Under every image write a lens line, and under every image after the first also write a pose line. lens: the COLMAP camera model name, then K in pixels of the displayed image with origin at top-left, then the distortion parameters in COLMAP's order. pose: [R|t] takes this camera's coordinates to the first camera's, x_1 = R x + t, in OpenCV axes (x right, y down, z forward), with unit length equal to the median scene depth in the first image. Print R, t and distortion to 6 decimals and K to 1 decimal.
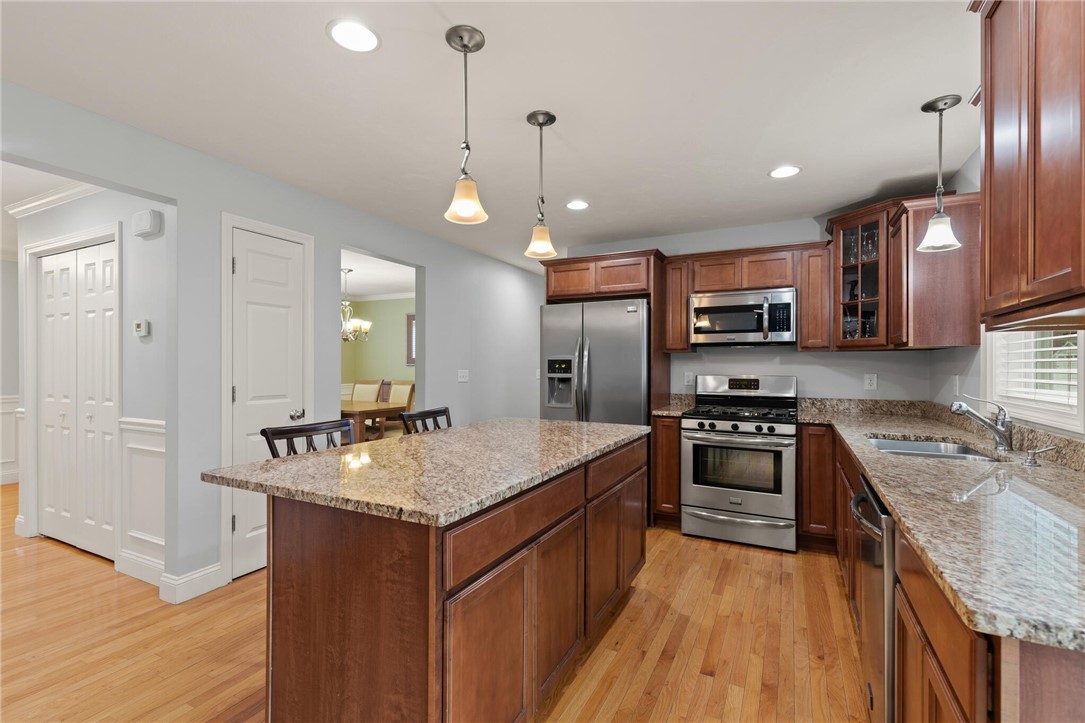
lens RADIAL K [[489.6, 0, 543.0], [0, 489.6, 364.9], [0, 0, 1]] dist [0.008742, -0.001618]
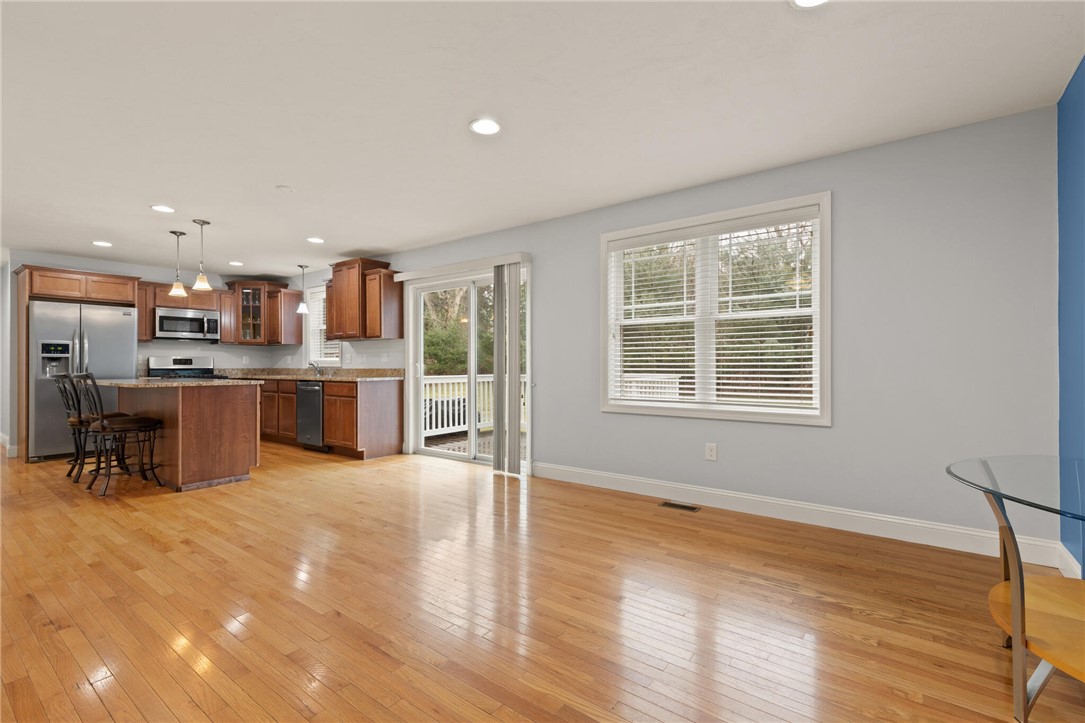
lens RADIAL K [[486.4, 0, 545.8], [0, 486.4, 361.9], [0, 0, 1]] dist [0.002303, -0.000233]
pose [[0.171624, 0.001174, 0.985162, -1.167634], [0.002765, 0.999995, -0.001673, 0.050032], [-0.985159, 0.003011, 0.171620, -0.617107]]
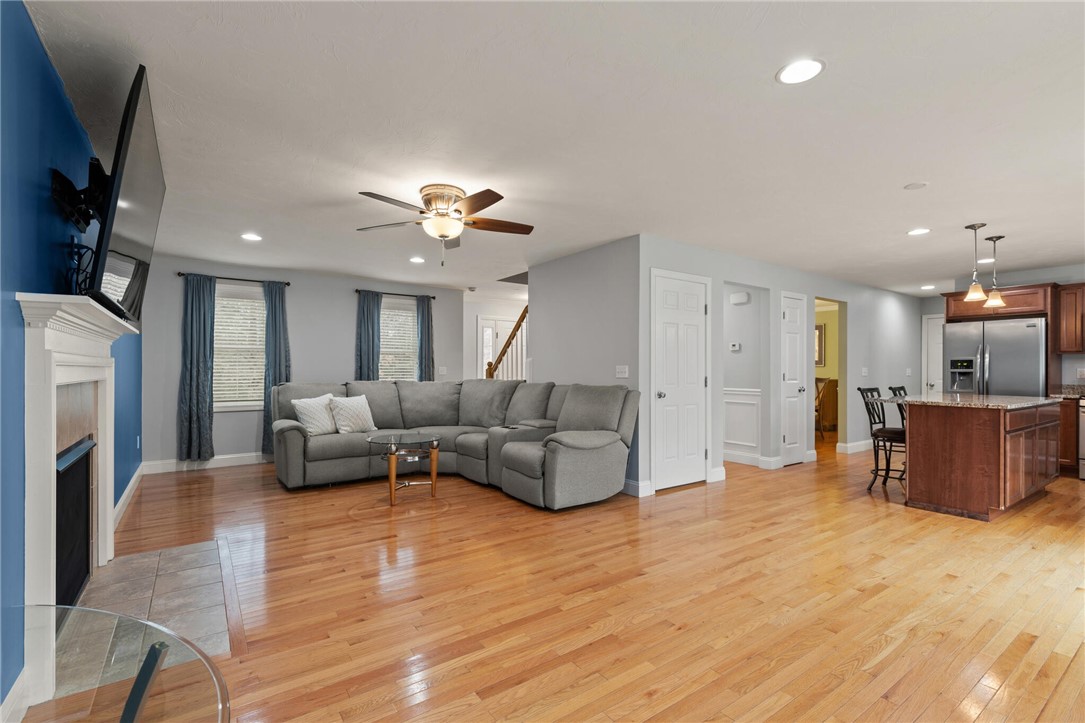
lens RADIAL K [[490.8, 0, 542.6], [0, 490.8, 368.2], [0, 0, 1]] dist [0.006556, -0.000733]
pose [[0.882947, -0.002233, -0.469468, -0.431574], [0.000659, 0.999994, -0.003515, 0.021409], [0.469473, 0.002794, 0.882943, -1.031001]]
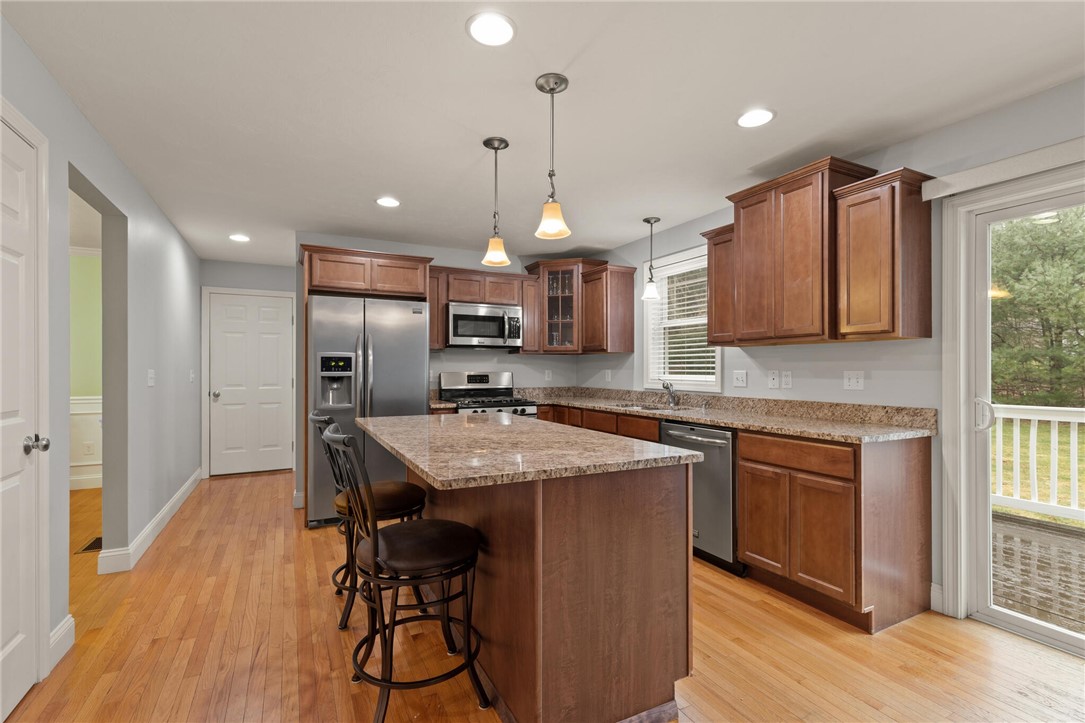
lens RADIAL K [[490.8, 0, 542.6], [0, 490.8, 368.2], [0, 0, 1]] dist [0.006556, -0.000733]
pose [[0.584836, -0.002361, 0.811148, -0.544592], [0.001017, 0.999997, 0.002178, 0.010043], [-0.811151, -0.000449, 0.584837, 0.155027]]
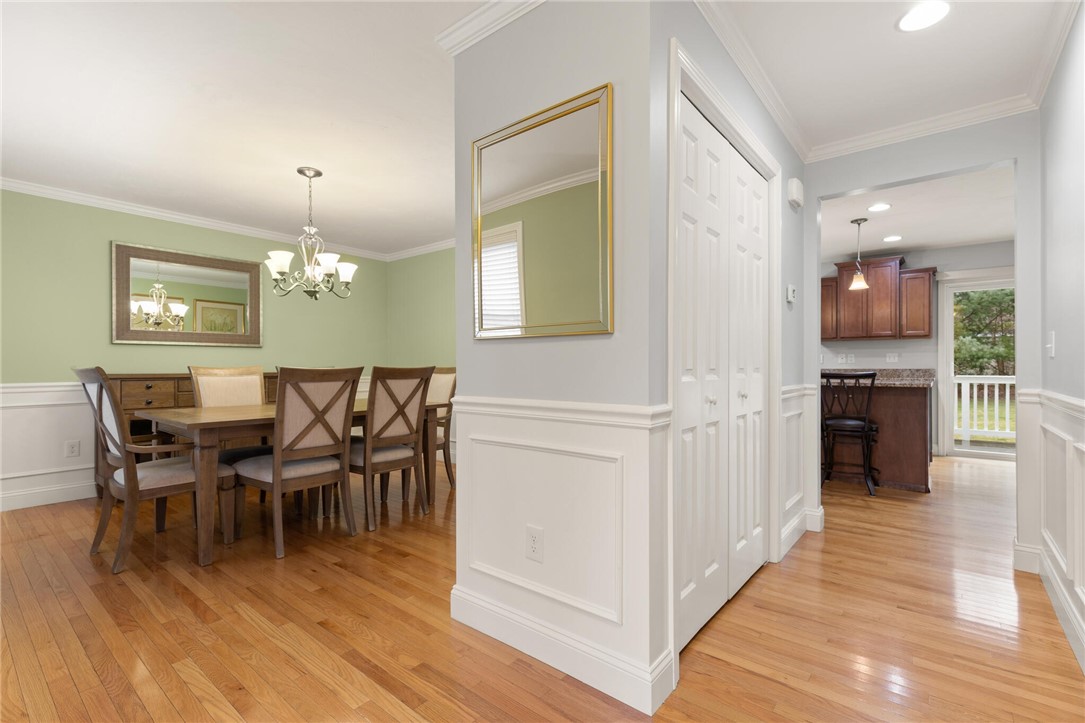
lens RADIAL K [[489.6, 0, 543.0], [0, 489.6, 364.9], [0, 0, 1]] dist [0.008742, -0.001618]
pose [[0.213295, -0.002505, 0.976985, -1.487410], [0.001514, 0.999996, 0.002233, 0.049786], [-0.976987, 0.001003, 0.213298, 1.003952]]
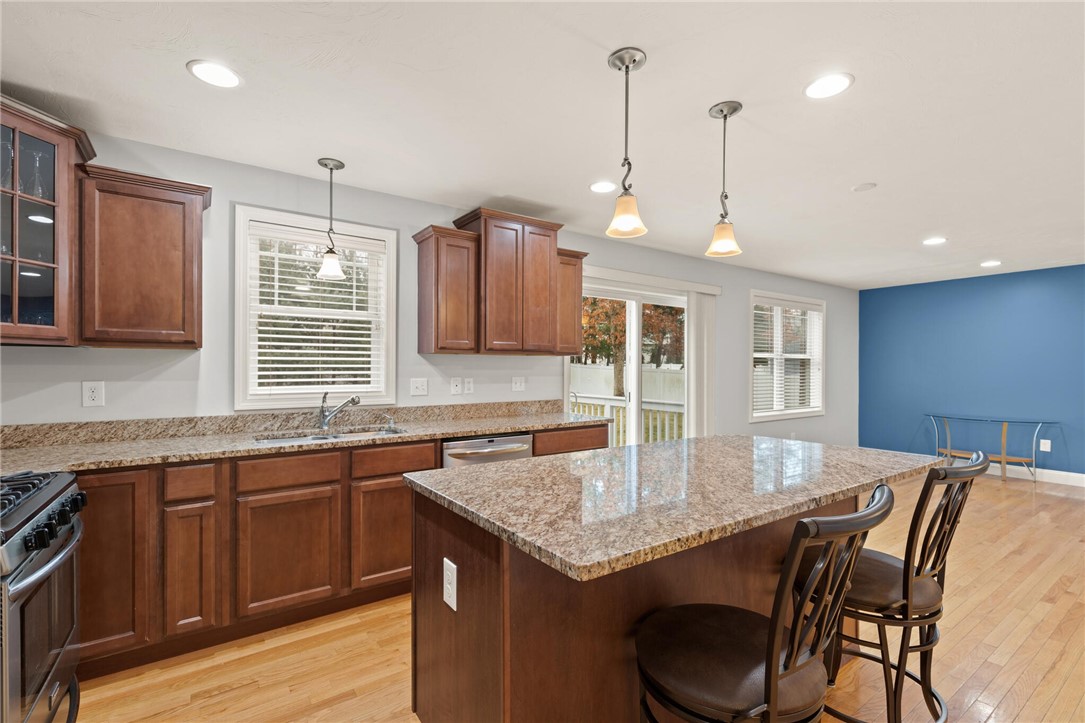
lens RADIAL K [[490.8, 0, 542.6], [0, 490.8, 368.2], [0, 0, 1]] dist [0.006556, -0.000733]
pose [[-0.882046, -0.005429, 0.471132, -0.163529], [-0.005001, 0.999985, 0.002160, -0.004771], [-0.471137, -0.000451, -0.882060, 1.109304]]
